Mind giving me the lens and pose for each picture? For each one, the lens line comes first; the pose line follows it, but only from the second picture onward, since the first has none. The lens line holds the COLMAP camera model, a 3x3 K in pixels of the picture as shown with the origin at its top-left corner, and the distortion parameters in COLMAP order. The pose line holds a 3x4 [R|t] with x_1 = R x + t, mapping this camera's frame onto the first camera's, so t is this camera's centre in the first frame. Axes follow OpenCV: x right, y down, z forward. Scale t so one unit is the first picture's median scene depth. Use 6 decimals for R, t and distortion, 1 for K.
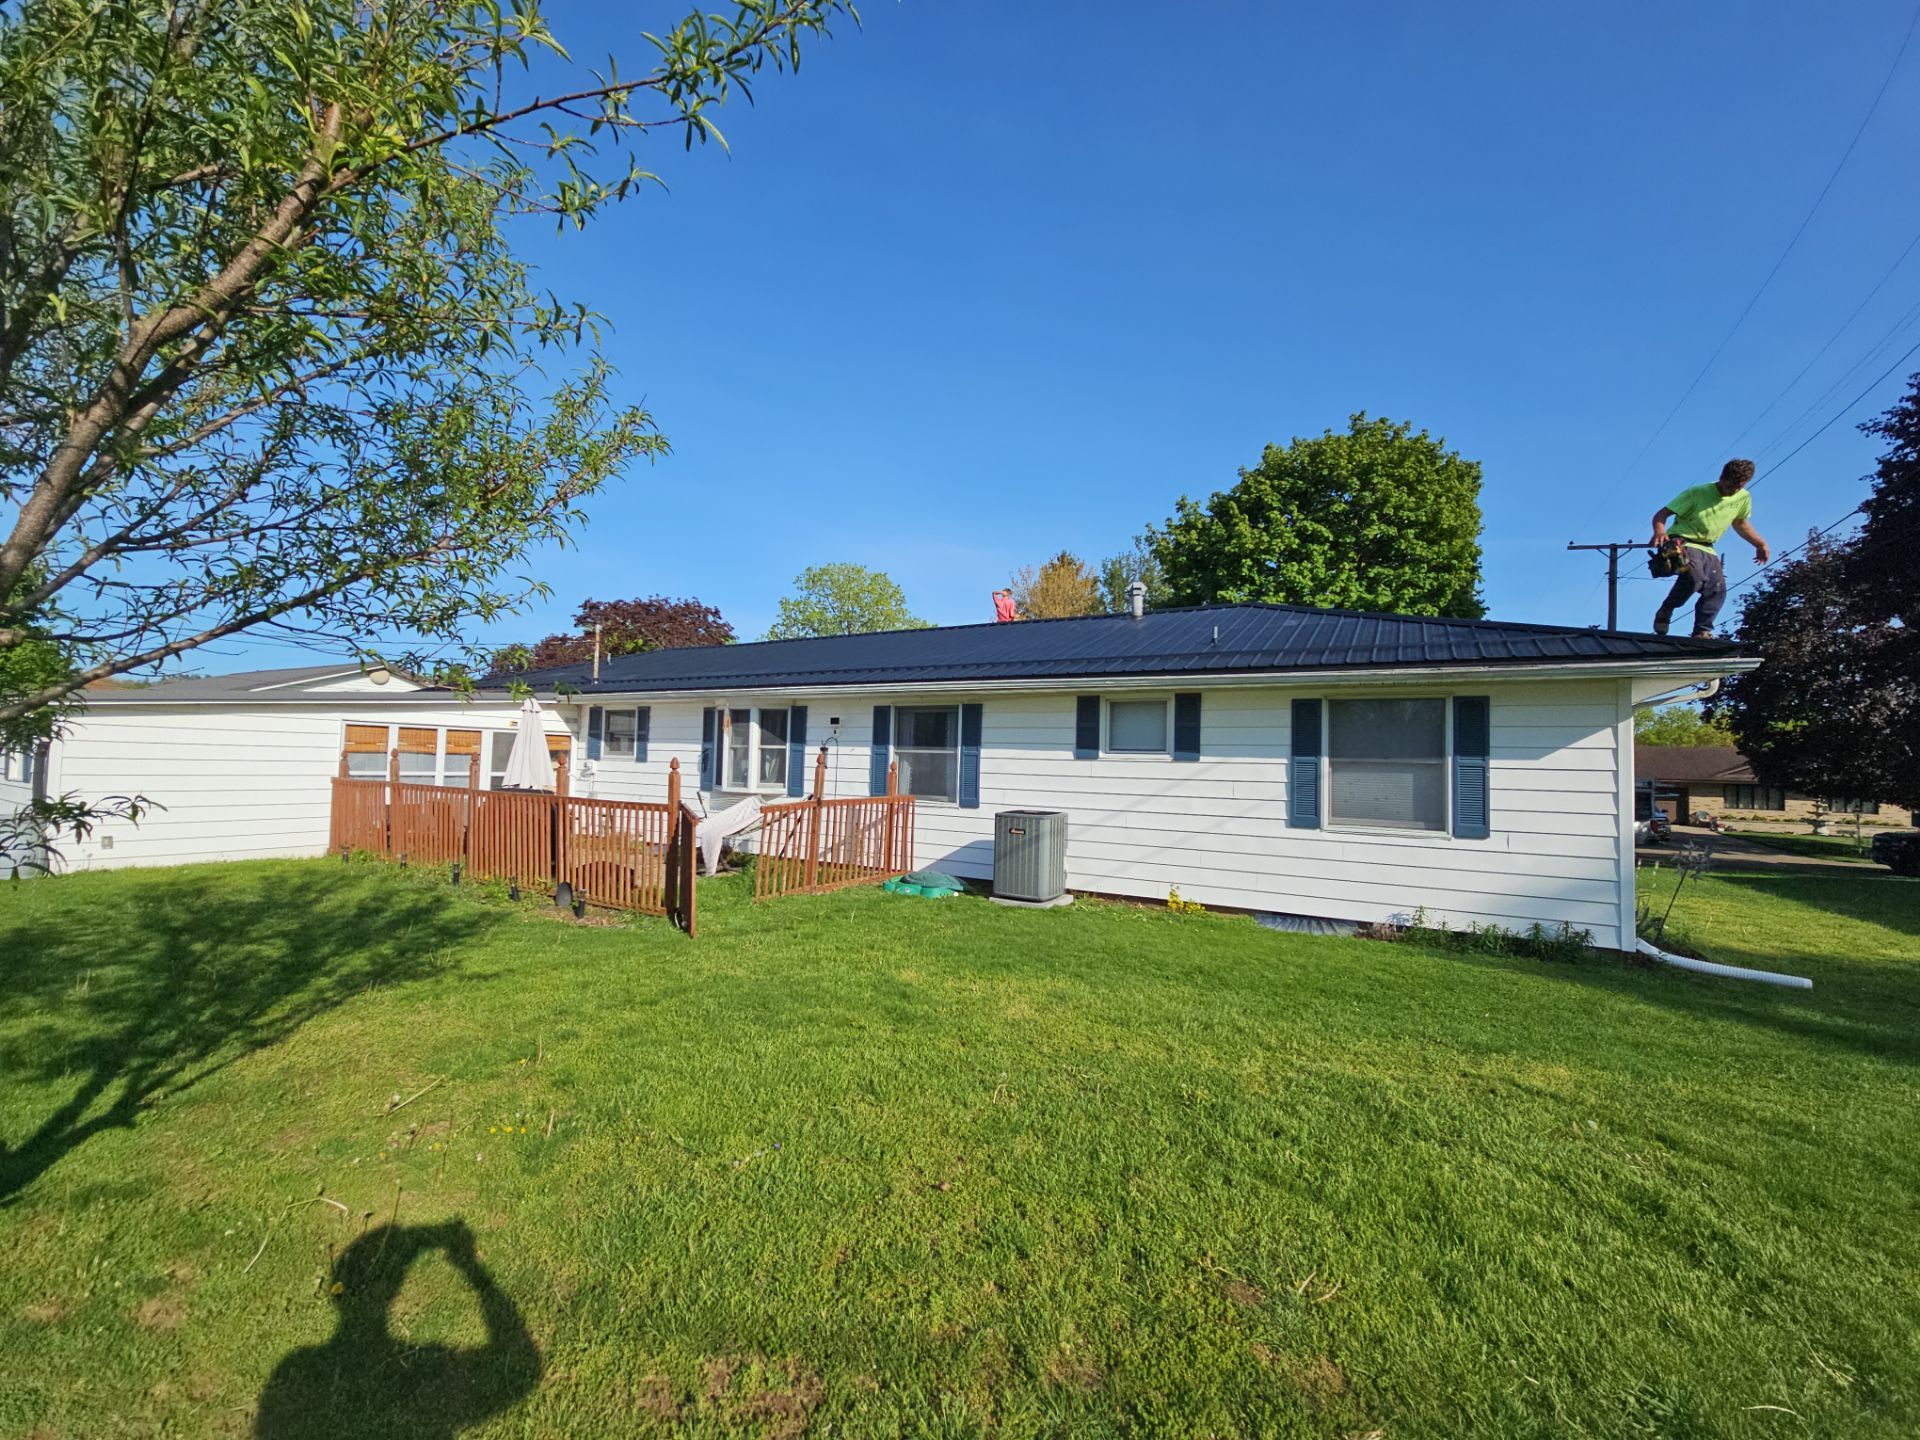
lens RADIAL K [[786.1, 0, 960.0], [0, 786.1, 720.0], [0, 0, 1]] dist [-0.000482, -0.000170]
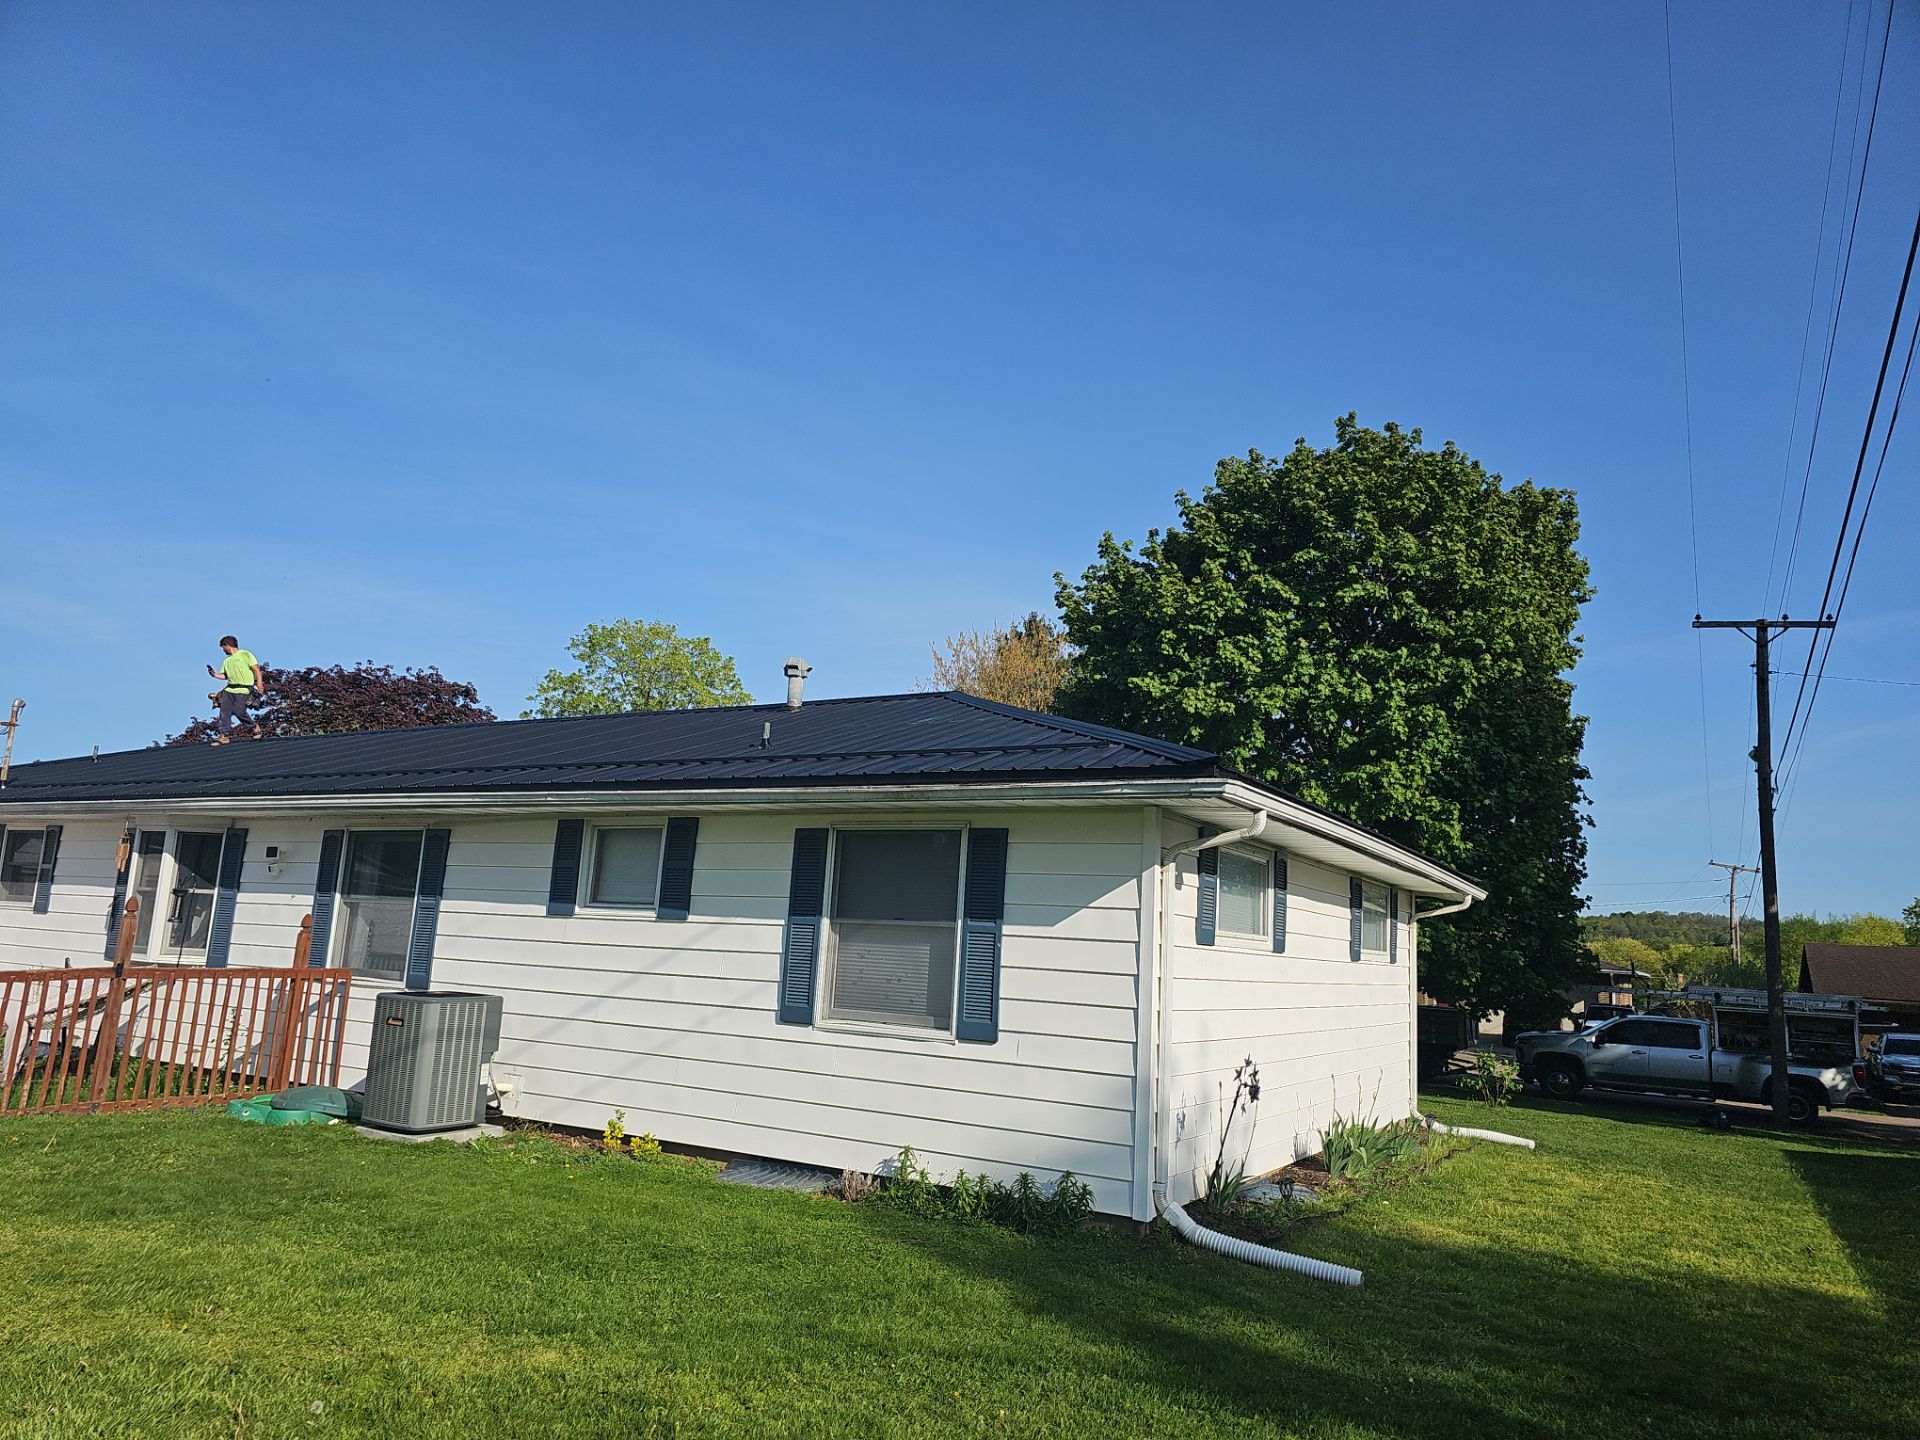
lens RADIAL K [[1248.9, 0, 1014.2], [0, 1248.9, 772.8], [0, 0, 1]] dist [0.043933, -0.002040]
pose [[0.999649, 0.026351, 0.002849, 0.428946], [-0.026023, 0.996207, -0.083033, 0.006542], [-0.005026, 0.082929, 0.996543, -0.048433]]
